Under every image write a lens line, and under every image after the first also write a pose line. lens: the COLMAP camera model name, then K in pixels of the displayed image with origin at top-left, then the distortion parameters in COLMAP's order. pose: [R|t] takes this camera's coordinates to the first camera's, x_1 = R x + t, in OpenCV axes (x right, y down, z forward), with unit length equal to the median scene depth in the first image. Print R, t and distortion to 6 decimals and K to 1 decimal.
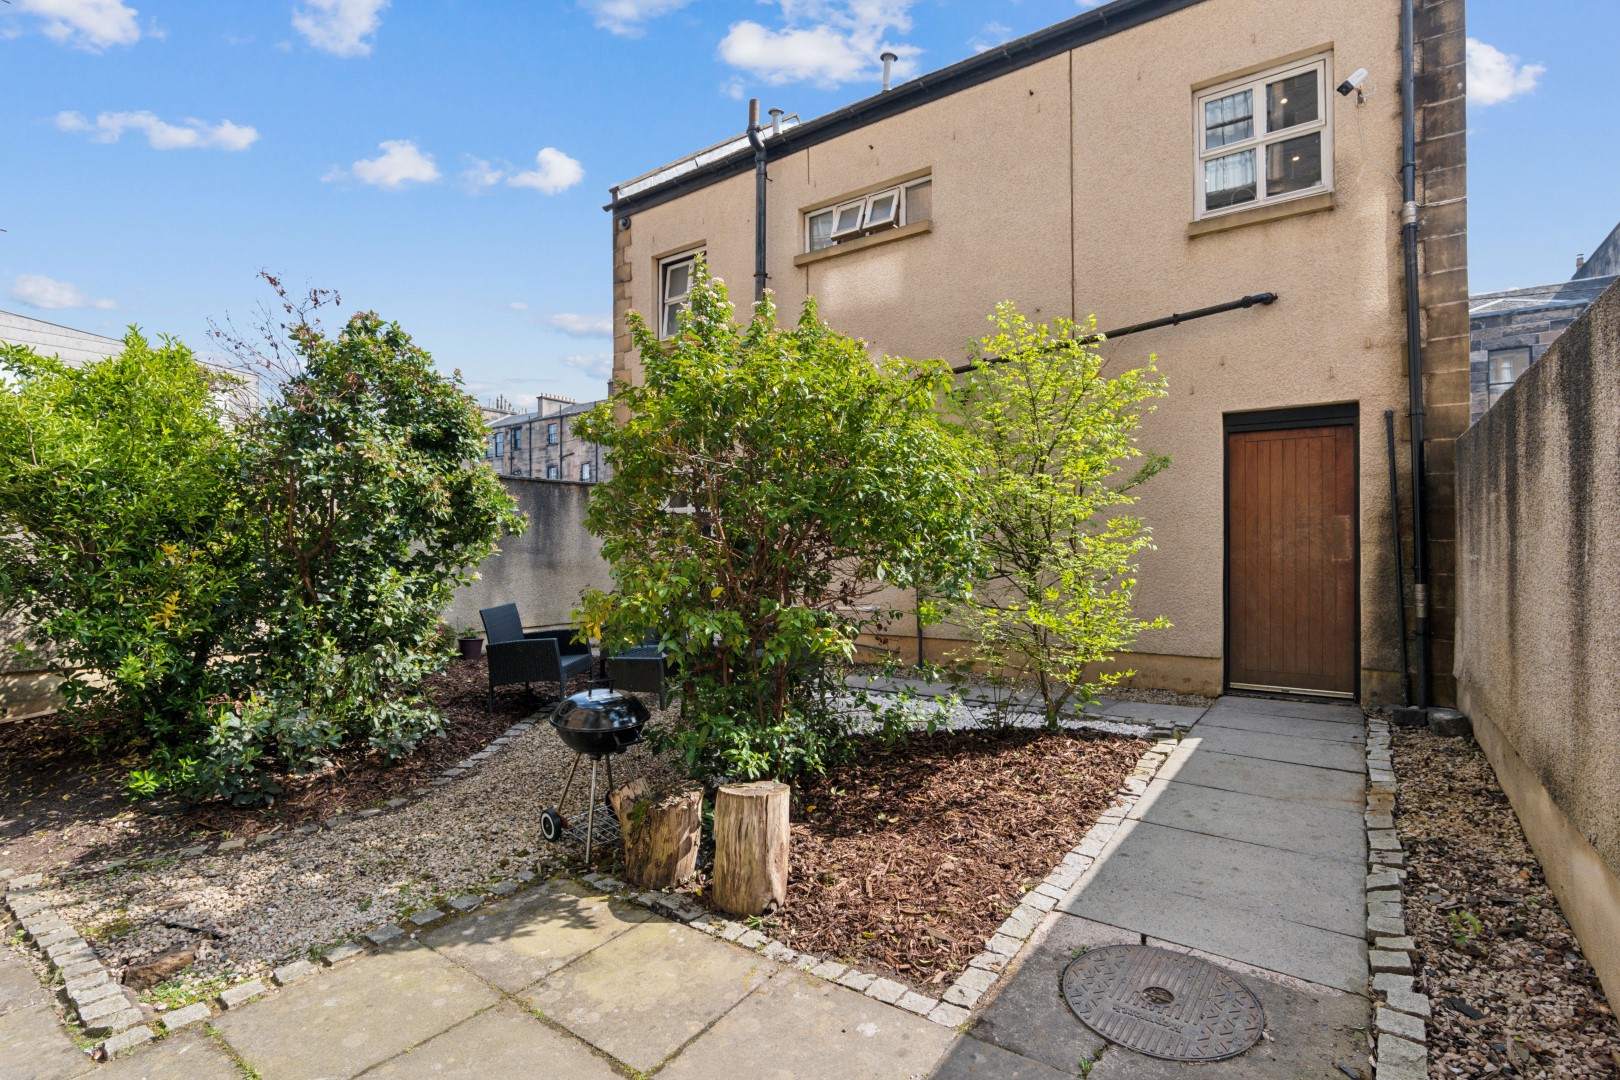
lens RADIAL K [[757.4, 0, 819.5], [0, 757.4, 523.4], [0, 0, 1]] dist [-0.003546, 0.000868]
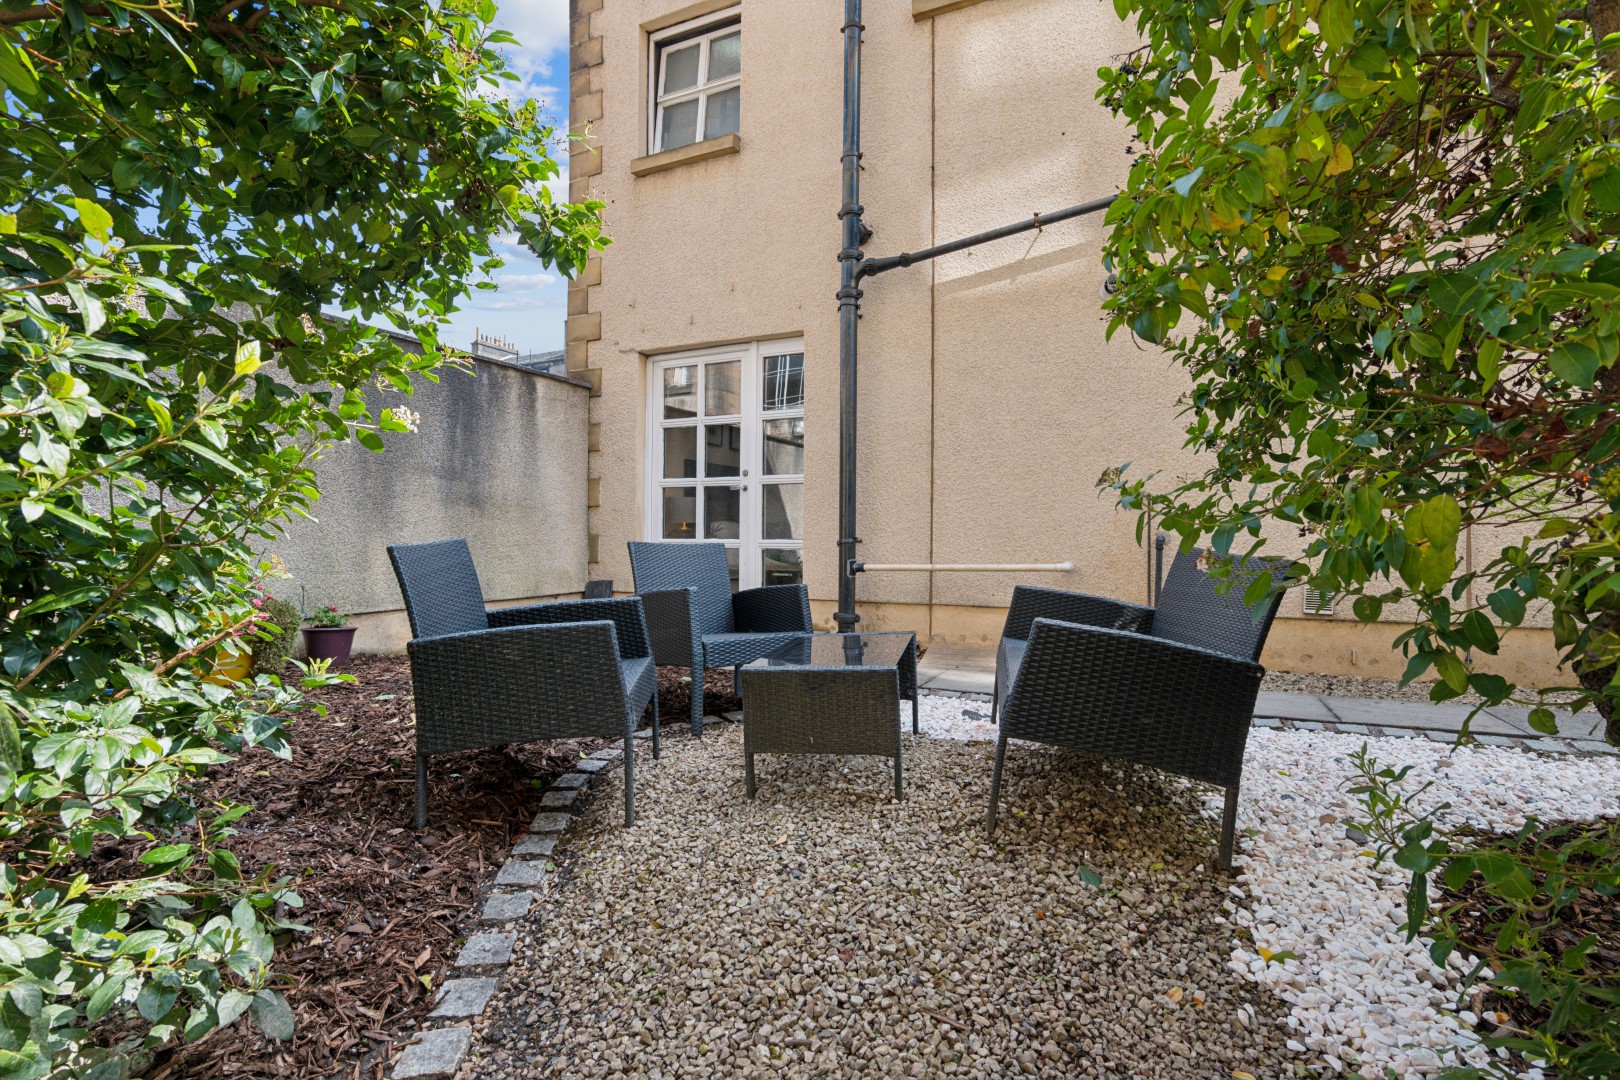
lens RADIAL K [[757.4, 0, 819.5], [0, 757.4, 523.4], [0, 0, 1]] dist [-0.003546, 0.000868]
pose [[0.985842, 0.017910, 0.166716, -0.263623], [-0.021165, 0.999618, 0.017764, 0.080104], [-0.166334, -0.021041, 0.985845, 0.523759]]
